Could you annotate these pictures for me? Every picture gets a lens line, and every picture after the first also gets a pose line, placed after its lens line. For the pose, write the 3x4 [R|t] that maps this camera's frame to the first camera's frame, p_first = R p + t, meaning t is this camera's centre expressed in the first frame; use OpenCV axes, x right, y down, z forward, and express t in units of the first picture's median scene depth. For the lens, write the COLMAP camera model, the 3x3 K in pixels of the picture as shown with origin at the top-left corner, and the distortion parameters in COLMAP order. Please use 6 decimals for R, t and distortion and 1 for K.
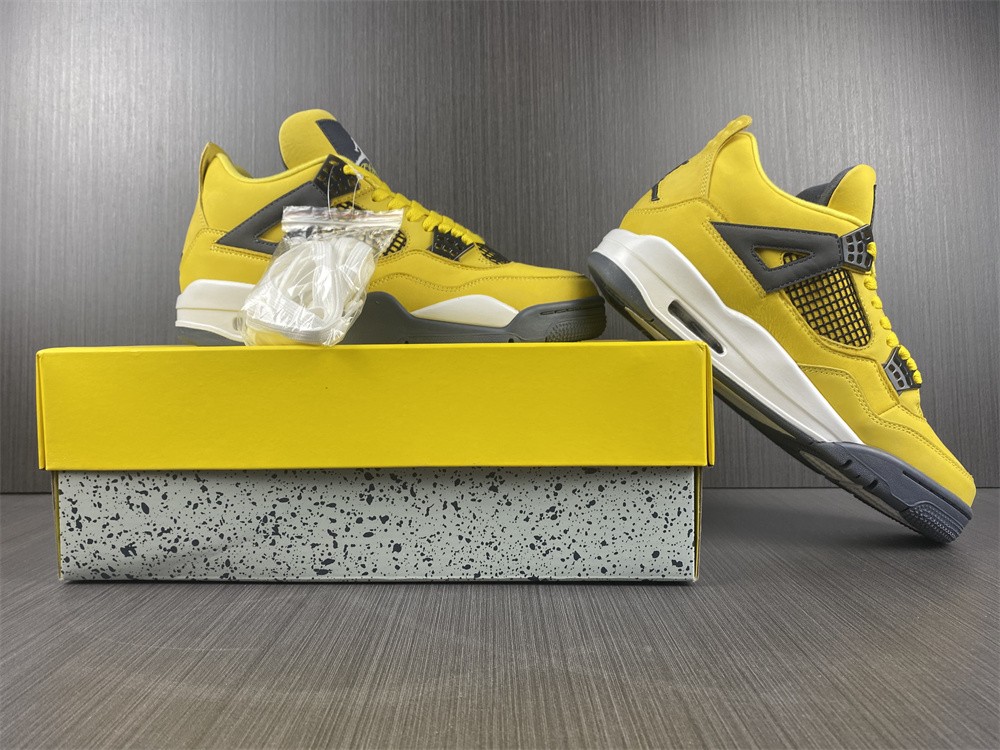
lens RADIAL K [[821.5, 0, 495.0], [0, 821.5, 372.4], [0, 0, 1]] dist [0.001072, -0.009937]
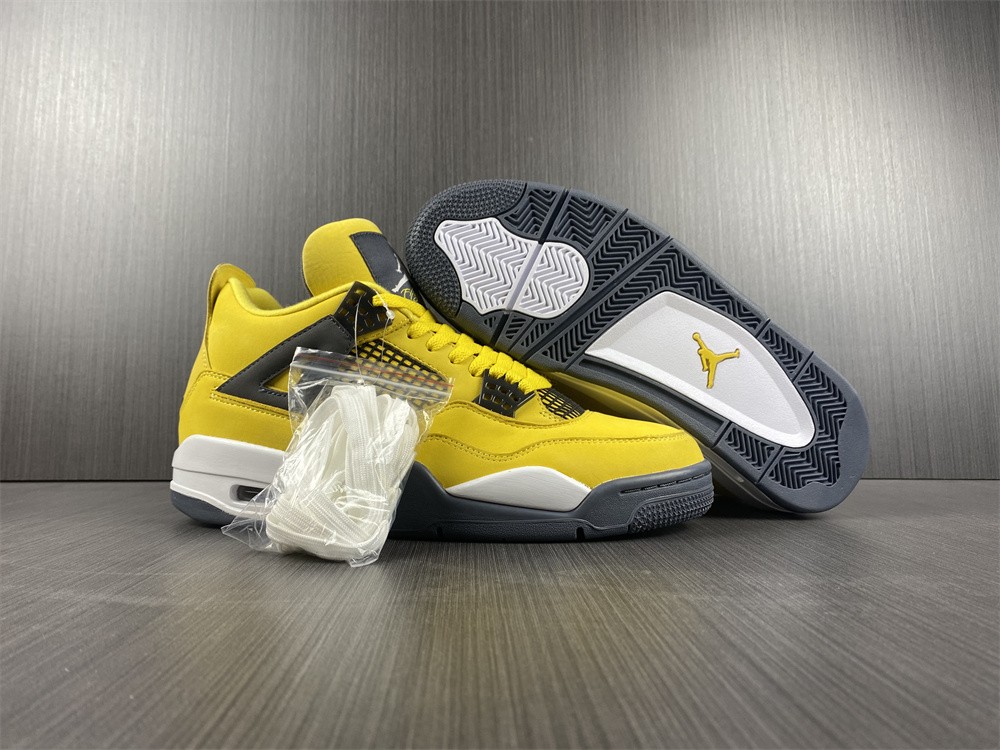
lens RADIAL K [[821.5, 0, 493.3], [0, 821.5, 367.6], [0, 0, 1]] dist [0.001072, -0.009937]
pose [[0.999138, 0.010844, 0.040078, -0.015849], [-0.007283, 0.996097, -0.087959, 0.095071], [-0.040875, 0.087591, 0.995318, 0.043587]]
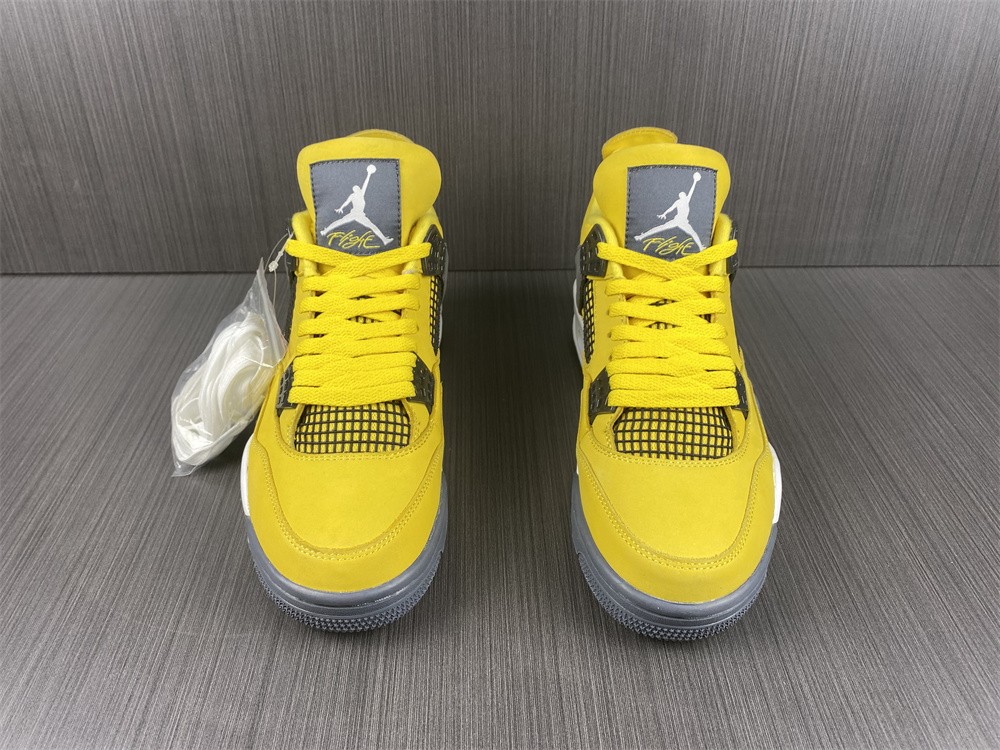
lens RADIAL K [[821.5, 0, 501.5], [0, 821.5, 382.4], [0, 0, 1]] dist [0.001072, -0.009937]
pose [[0.999509, -0.010797, 0.029412, -0.007515], [-0.007590, 0.827338, 0.561654, -0.269733], [-0.030398, -0.561601, 0.826850, 0.148432]]
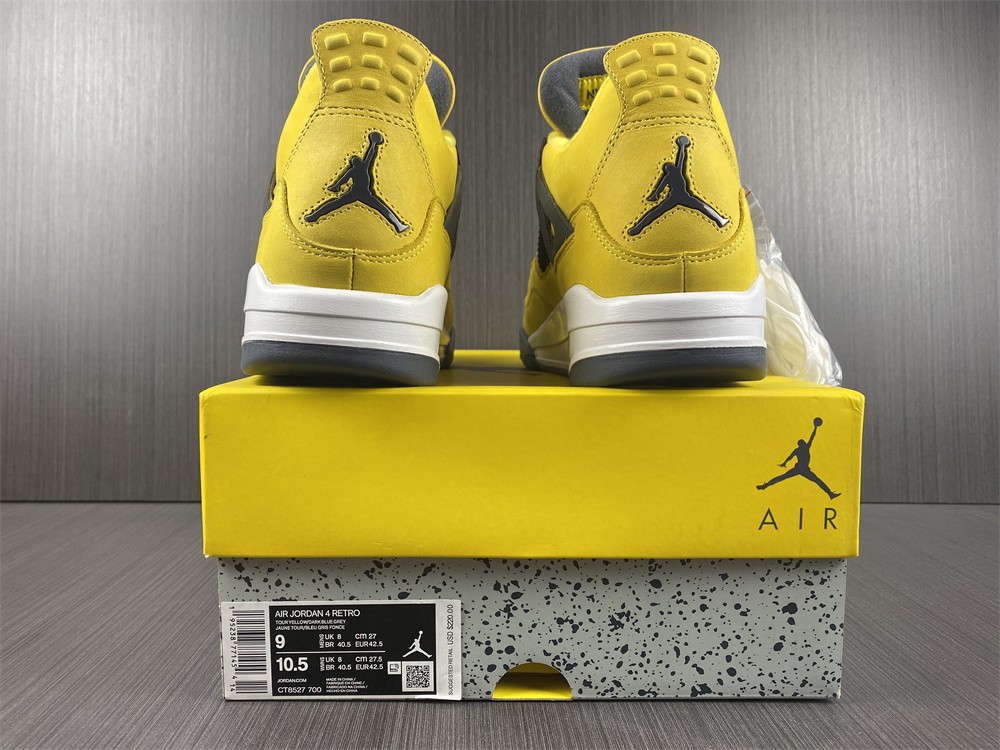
lens RADIAL K [[821.5, 0, 494.1], [0, 821.5, 367.8], [0, 0, 1]] dist [0.001072, -0.009937]
pose [[0.999202, 0.014015, 0.037394, -0.037612], [-0.014761, 0.999696, 0.019744, -0.035525], [-0.037106, -0.020280, 0.999106, 0.022651]]
